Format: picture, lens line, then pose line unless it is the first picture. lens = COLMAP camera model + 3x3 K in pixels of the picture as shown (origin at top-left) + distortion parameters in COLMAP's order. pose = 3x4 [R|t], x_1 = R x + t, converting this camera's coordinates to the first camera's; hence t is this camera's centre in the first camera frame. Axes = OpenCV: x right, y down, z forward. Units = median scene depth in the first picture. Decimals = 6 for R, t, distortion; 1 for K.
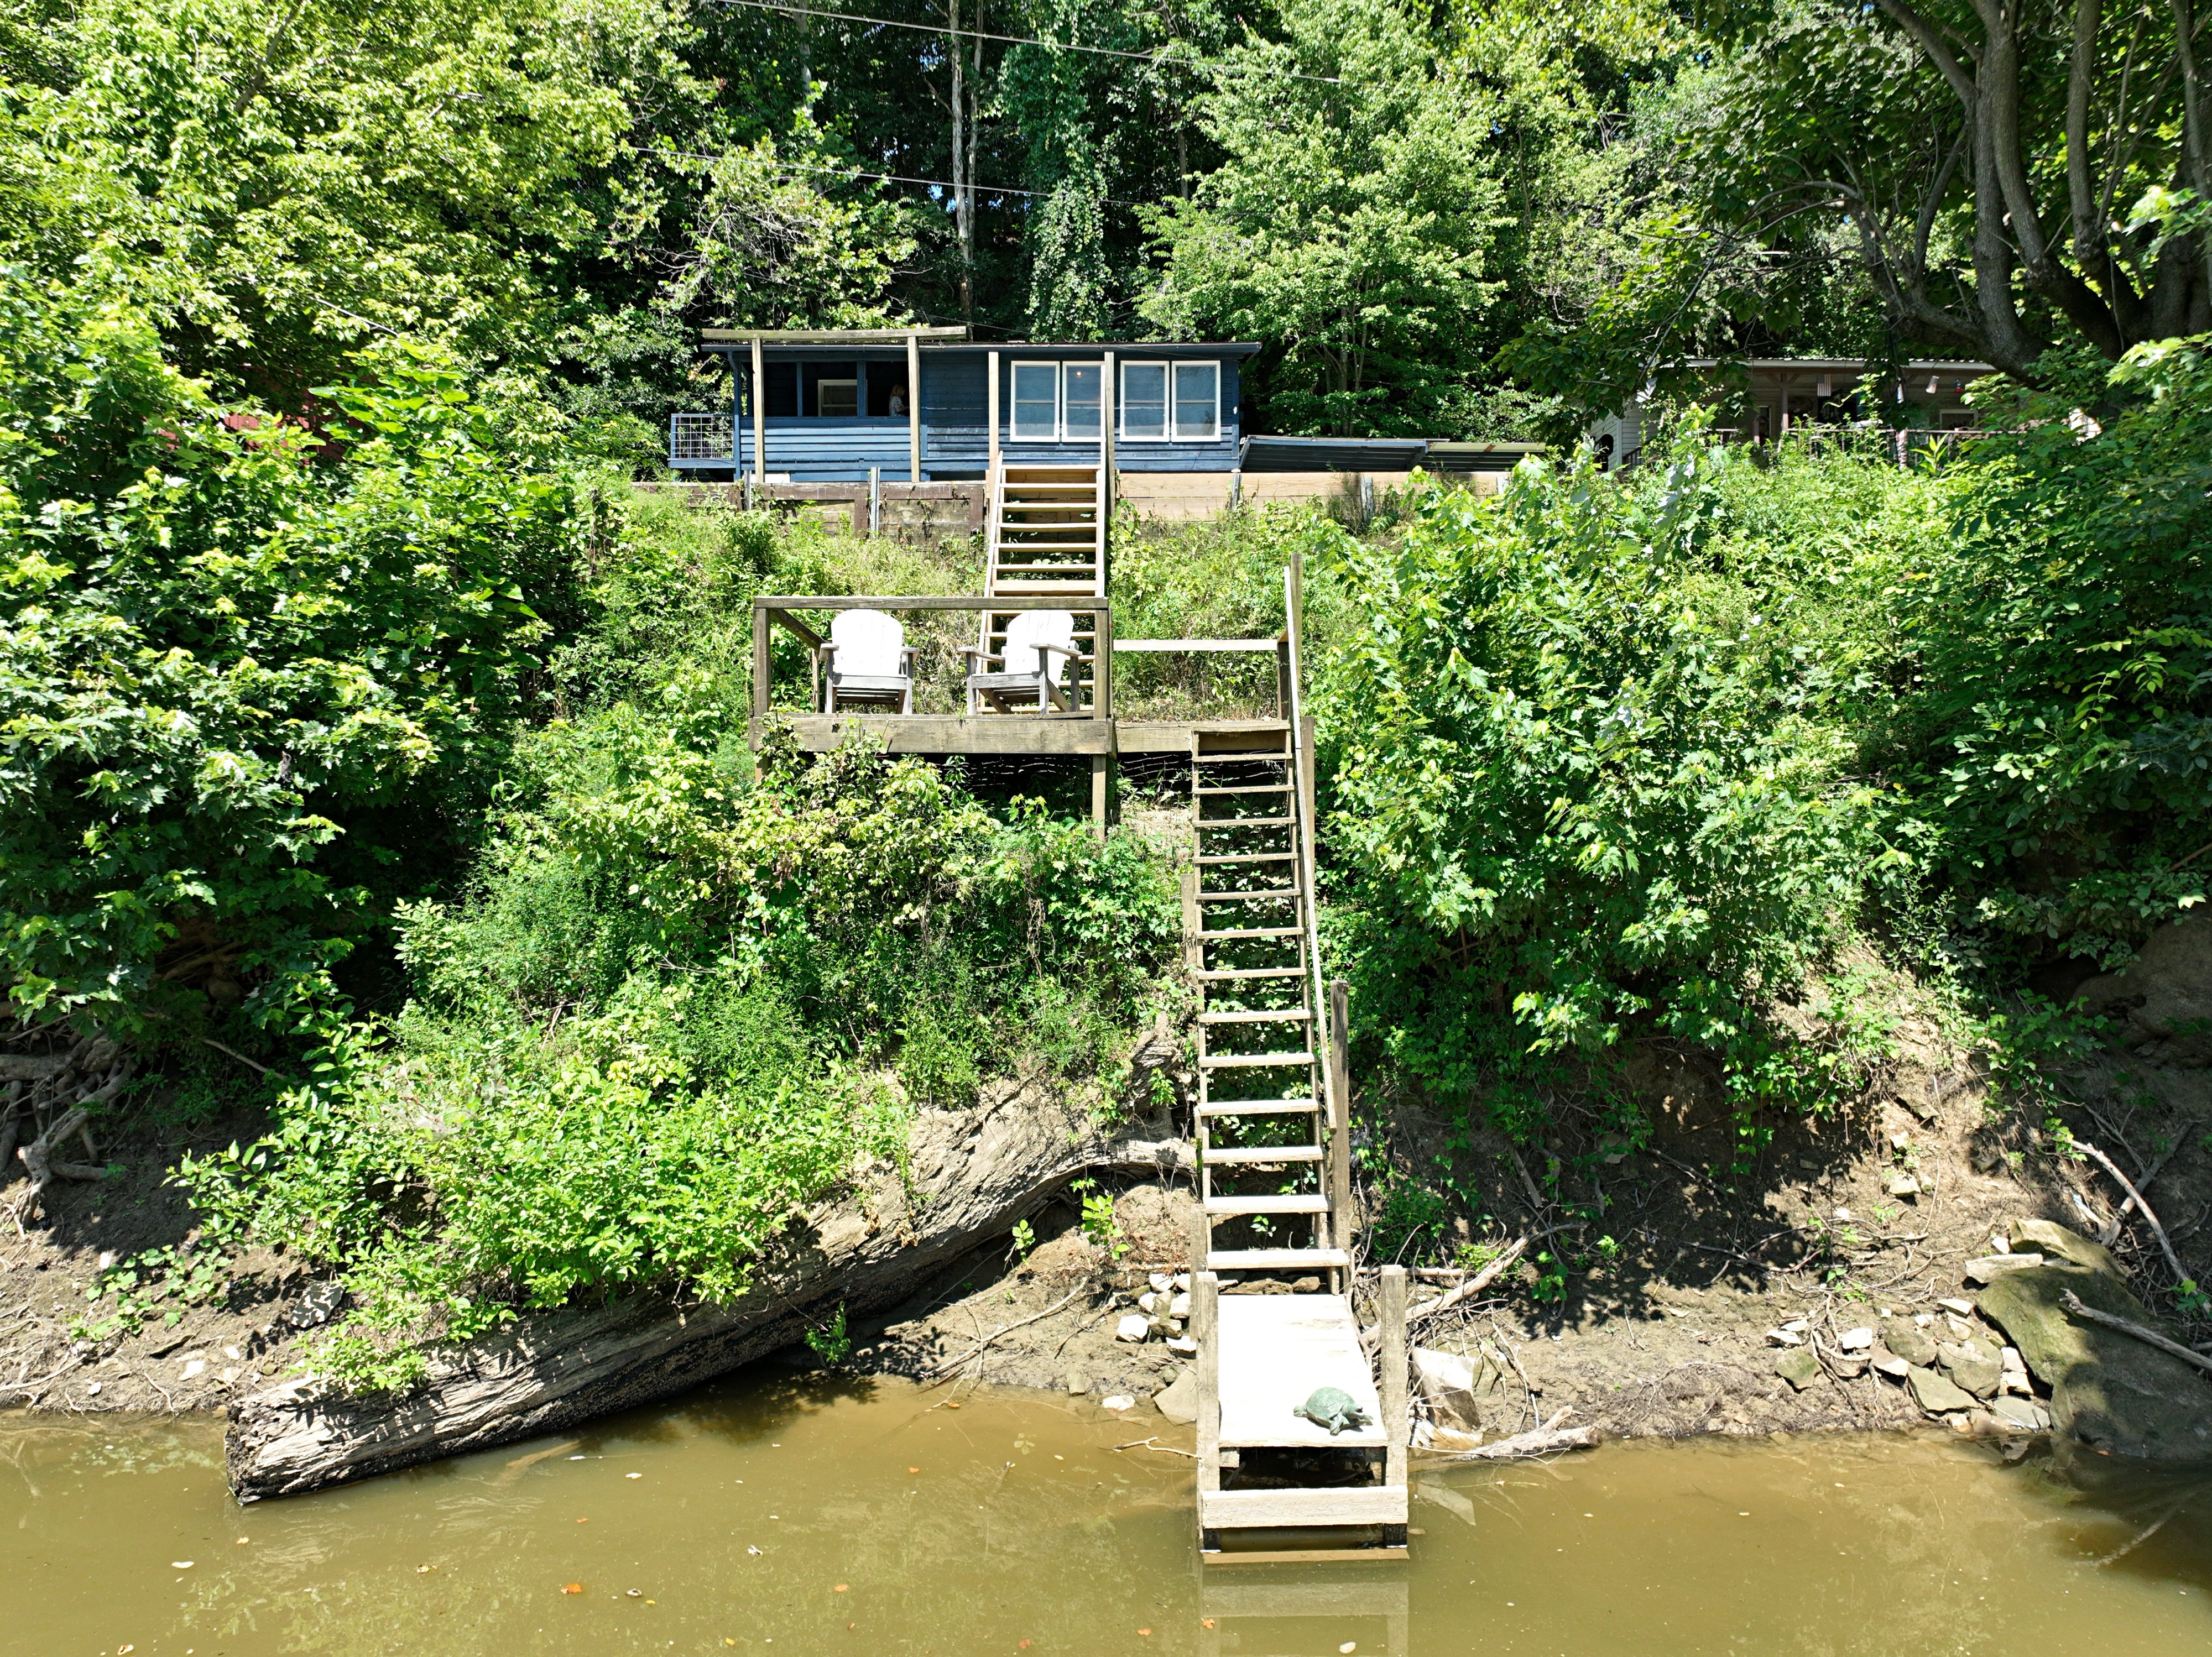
lens RADIAL K [[1558.5, 0, 1106.0], [0, 1558.5, 828.5], [0, 0, 1]] dist [0.003755, 0.000938]
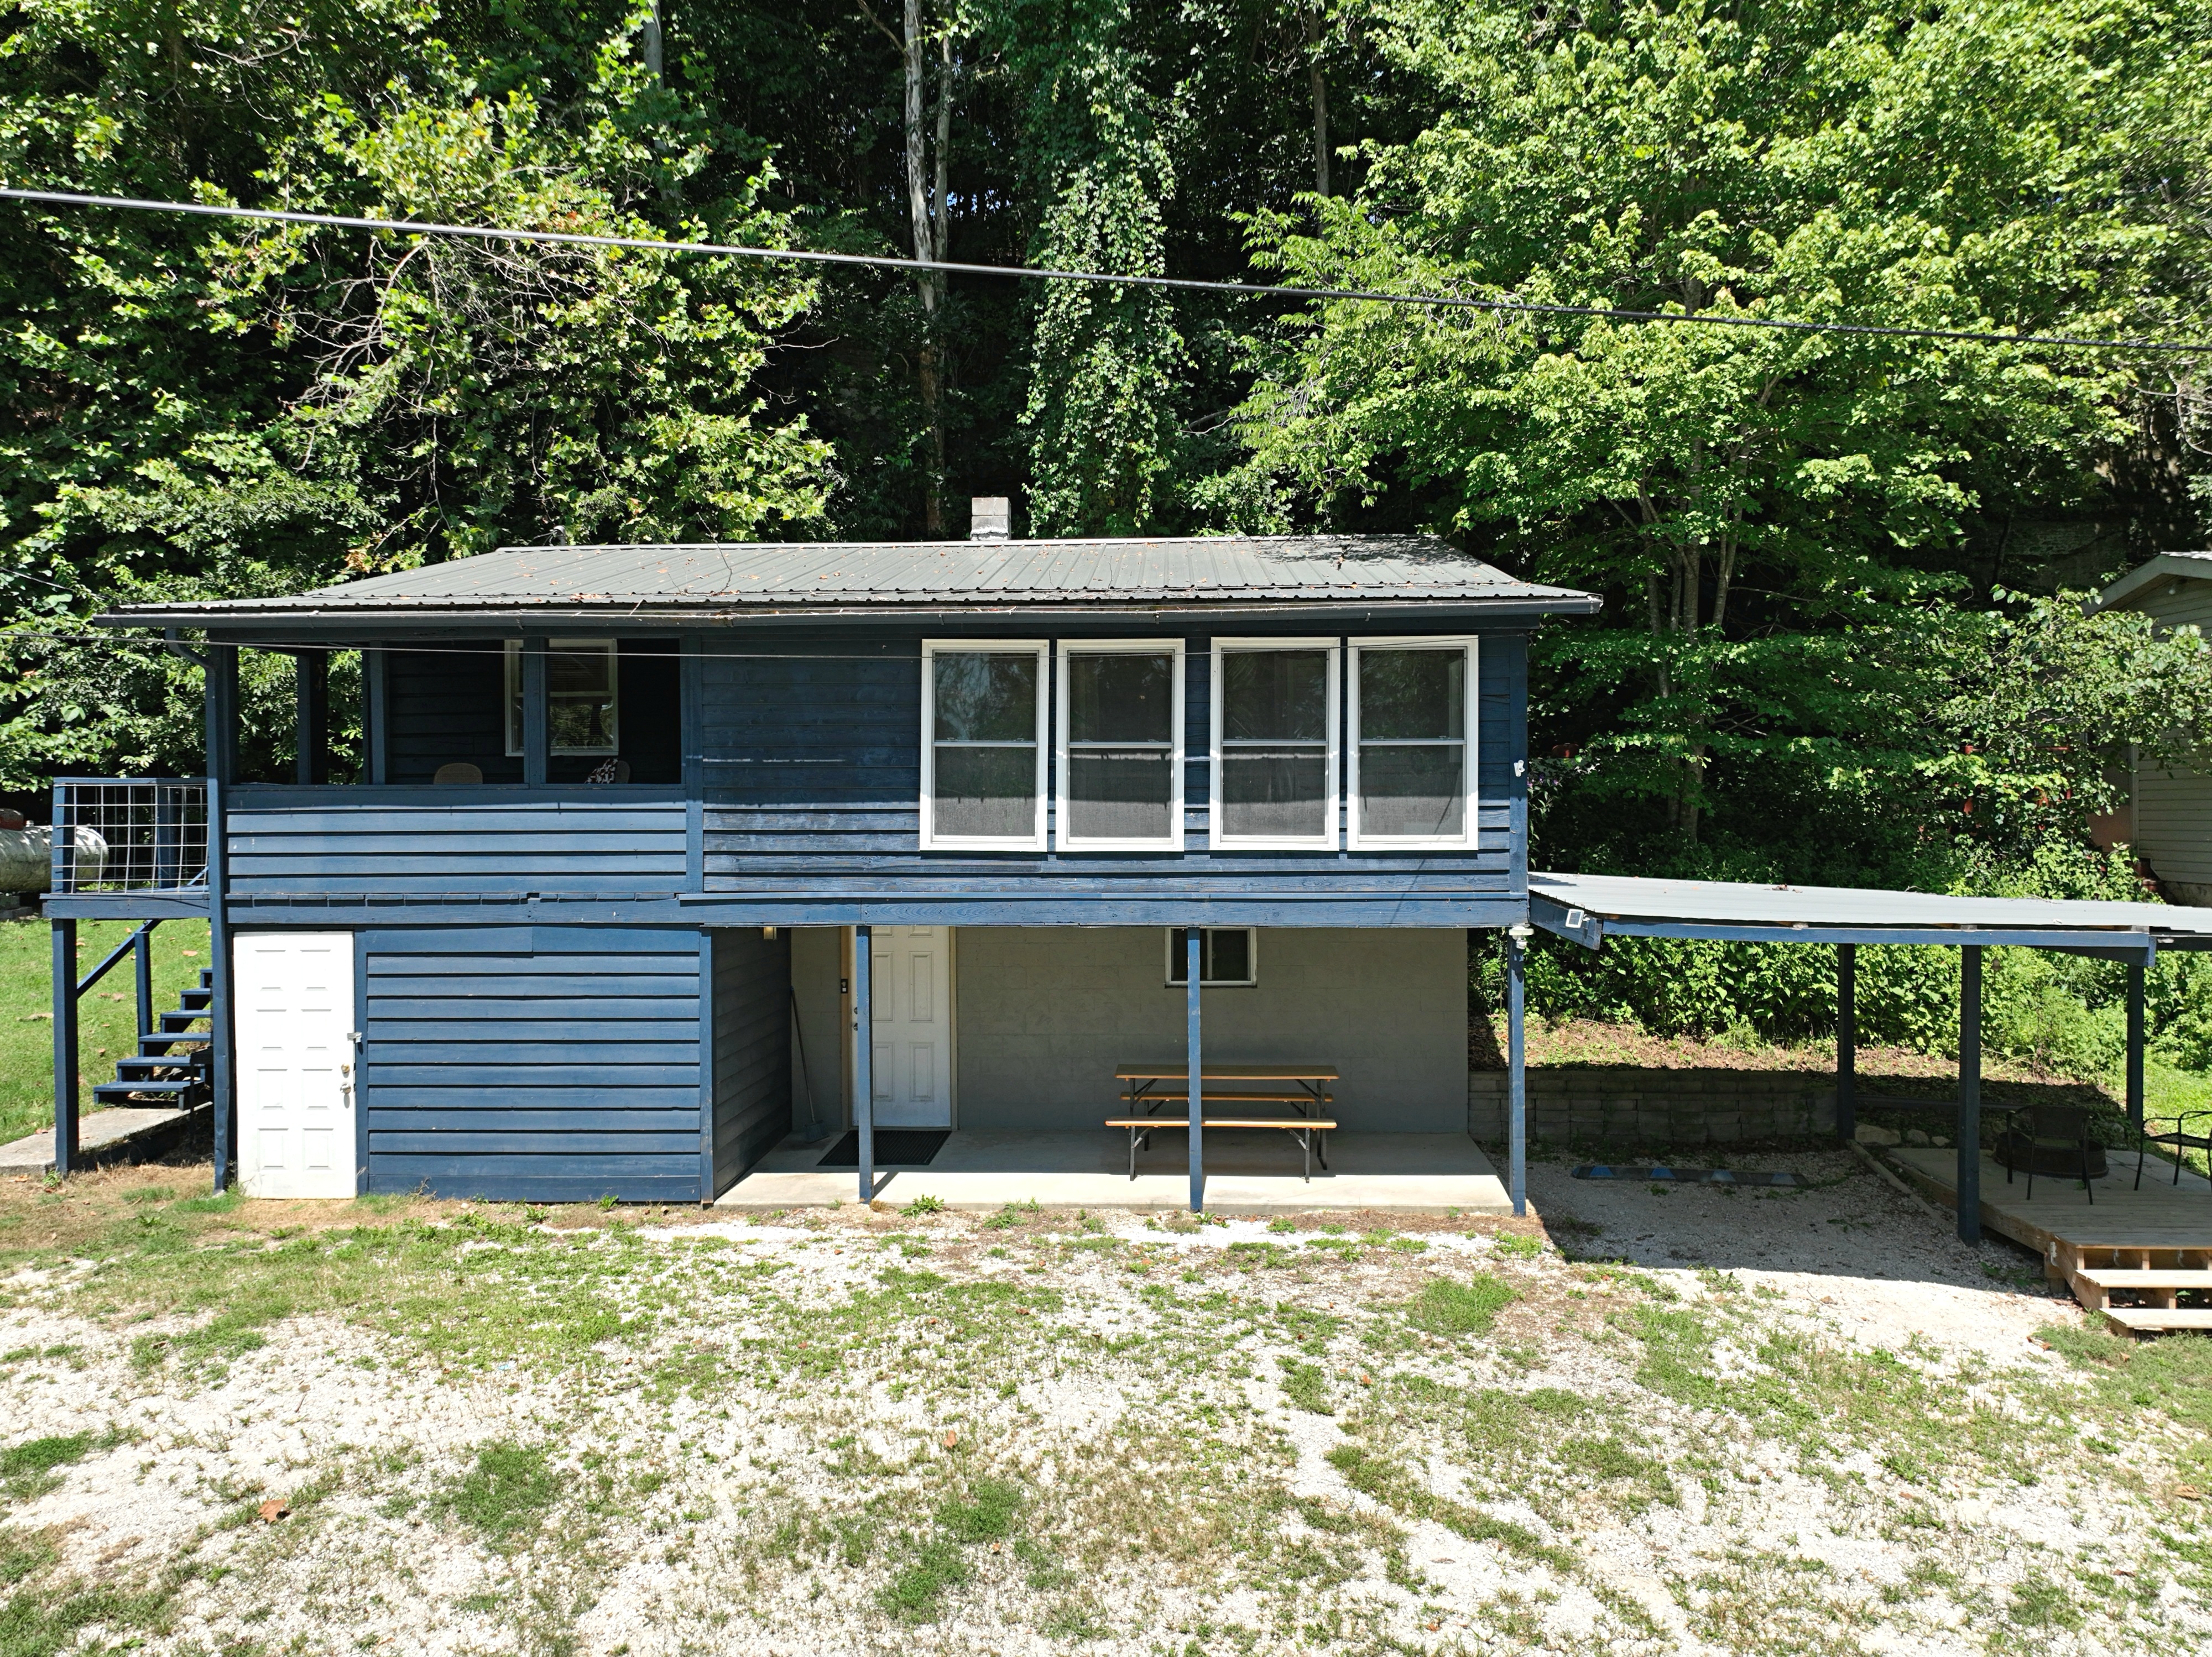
lens RADIAL K [[1612.4, 0, 1106.0], [0, 1612.4, 828.5], [0, 0, 1]] dist [0.003274, 0.006120]
pose [[0.998935, -0.000346, -0.046129, 0.004018], [0.000105, 0.999986, -0.005218, -0.500202], [0.046130, 0.005208, 0.998922, 1.212537]]
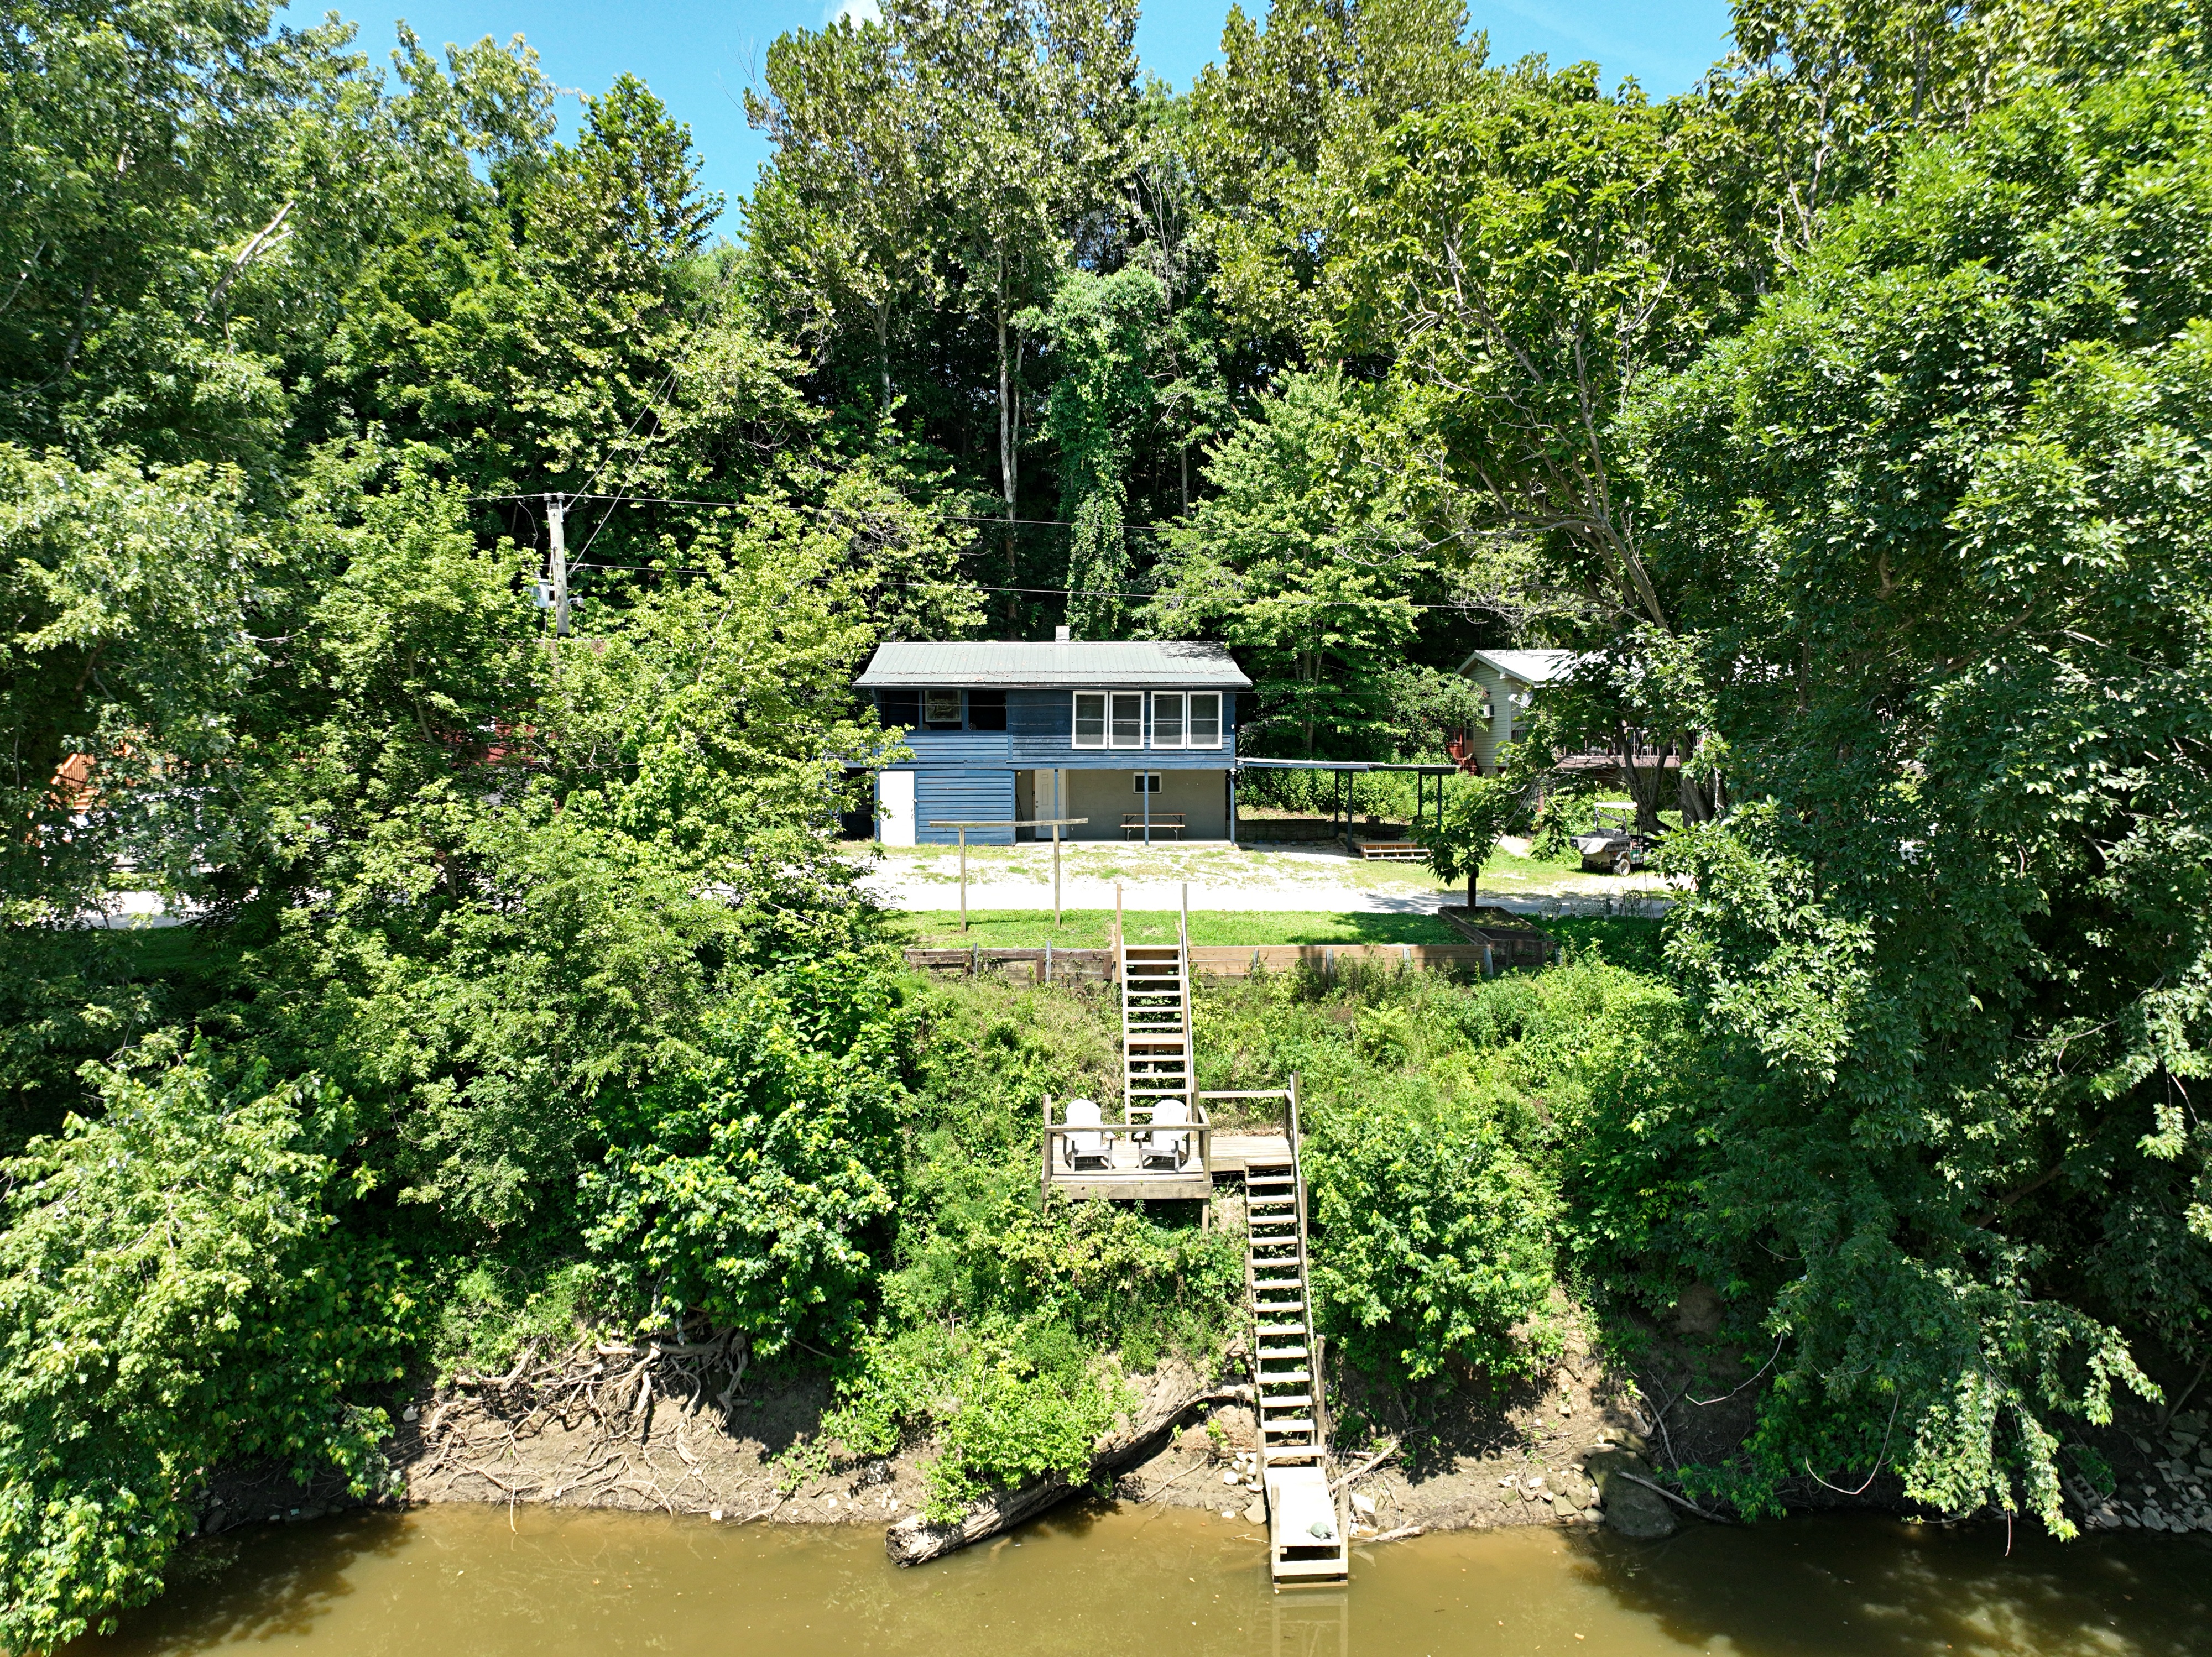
lens RADIAL K [[1544.6, 0, 1106.0], [0, 1544.6, 828.5], [0, 0, 1]] dist [-0.003269, -0.000043]
pose [[0.999569, -0.000867, 0.029348, -0.142376], [0.000007, 0.999571, 0.029290, -0.432159], [-0.029361, -0.029277, 0.999140, -0.762770]]
